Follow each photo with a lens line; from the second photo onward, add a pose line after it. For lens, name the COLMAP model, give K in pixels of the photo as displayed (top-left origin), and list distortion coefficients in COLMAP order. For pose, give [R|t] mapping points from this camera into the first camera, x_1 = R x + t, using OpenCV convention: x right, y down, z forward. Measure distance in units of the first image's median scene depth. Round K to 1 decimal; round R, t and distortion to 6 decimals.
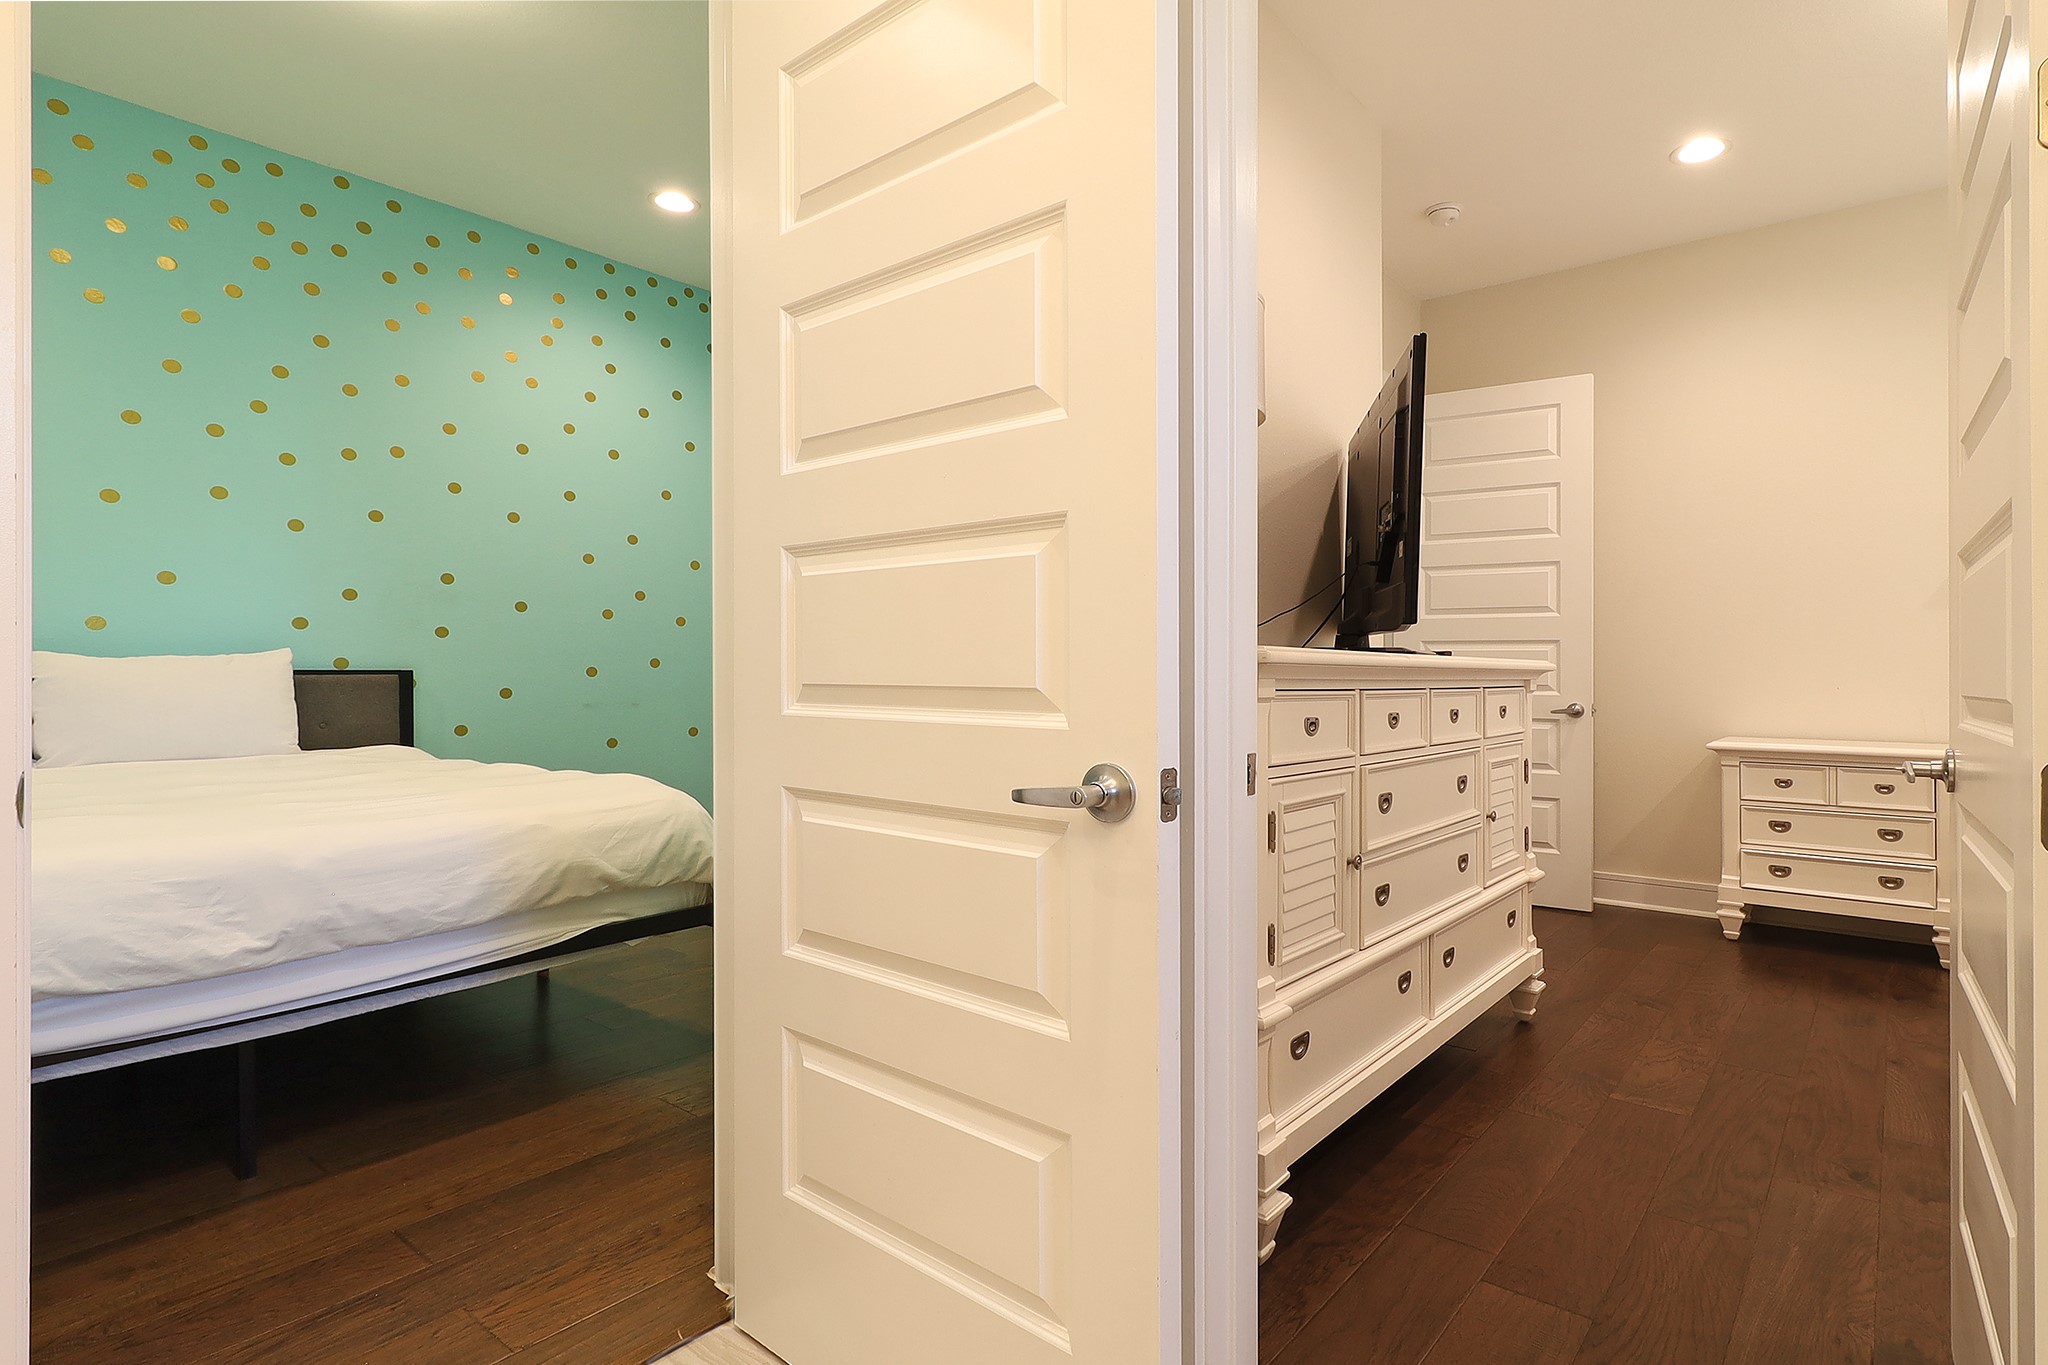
lens RADIAL K [[964.9, 0, 1011.7], [0, 964.9, 665.7], [0, 0, 1]] dist [-0.000453, -0.000535]
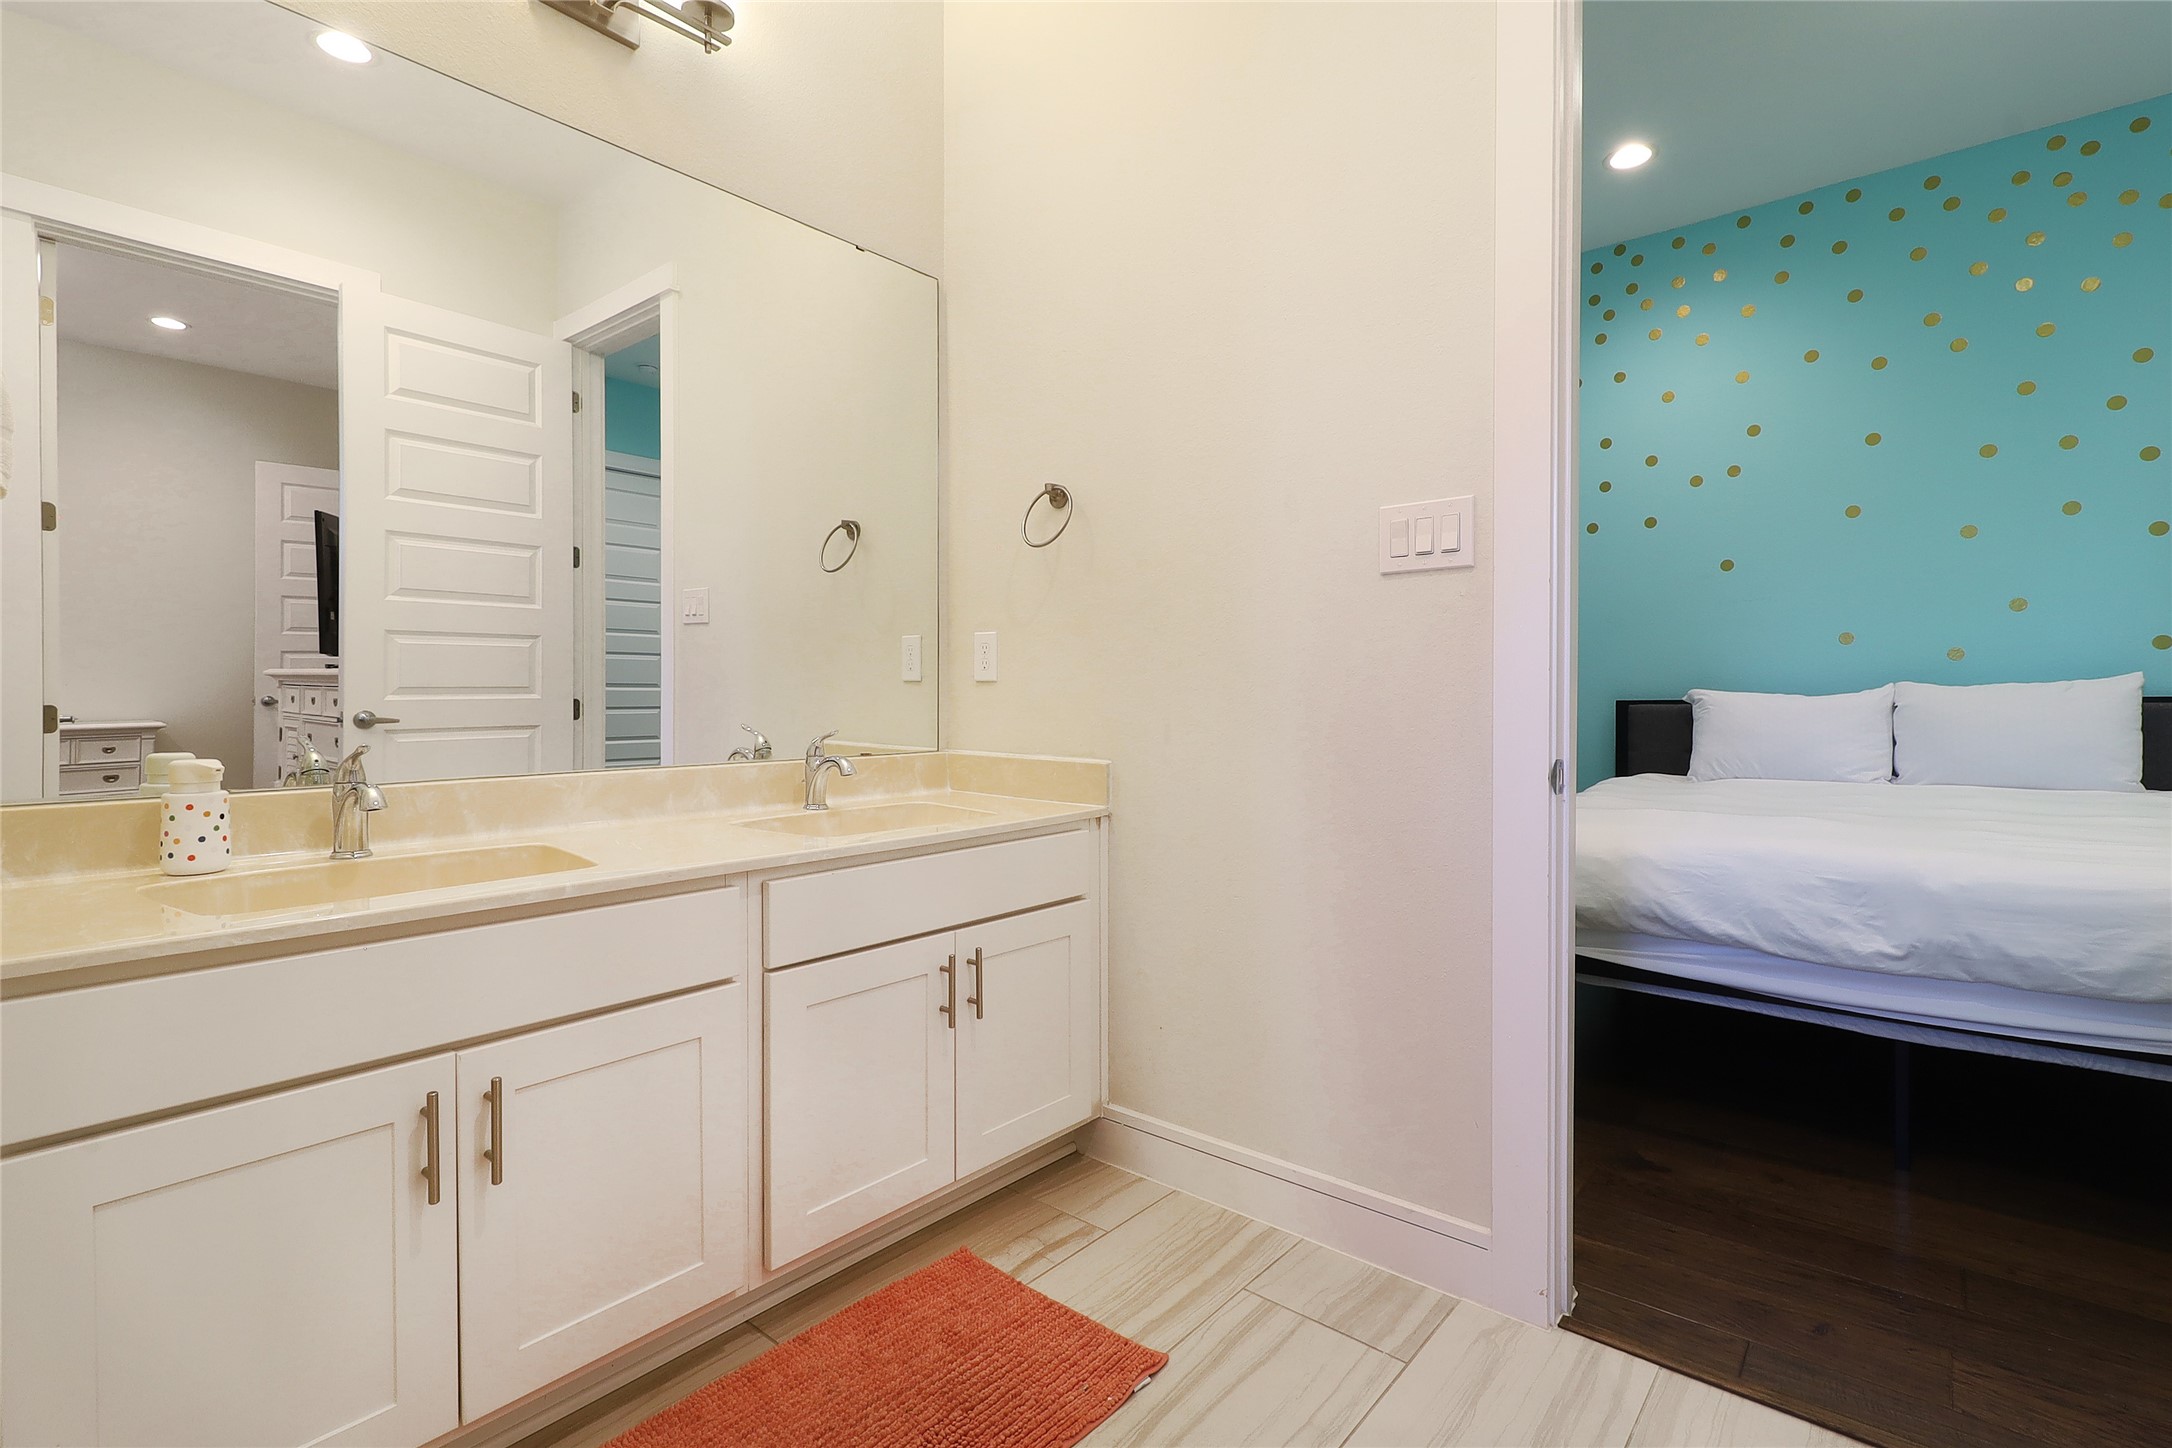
lens RADIAL K [[1023.3, 0, 1072.9], [0, 1023.3, 706.2], [0, 0, 1]] dist [-0.000453, -0.000535]
pose [[-0.040570, 0.002650, -0.999173, 0.410750], [0.009675, 0.999951, 0.002259, 0.002686], [0.999130, -0.009575, -0.040594, 0.134400]]
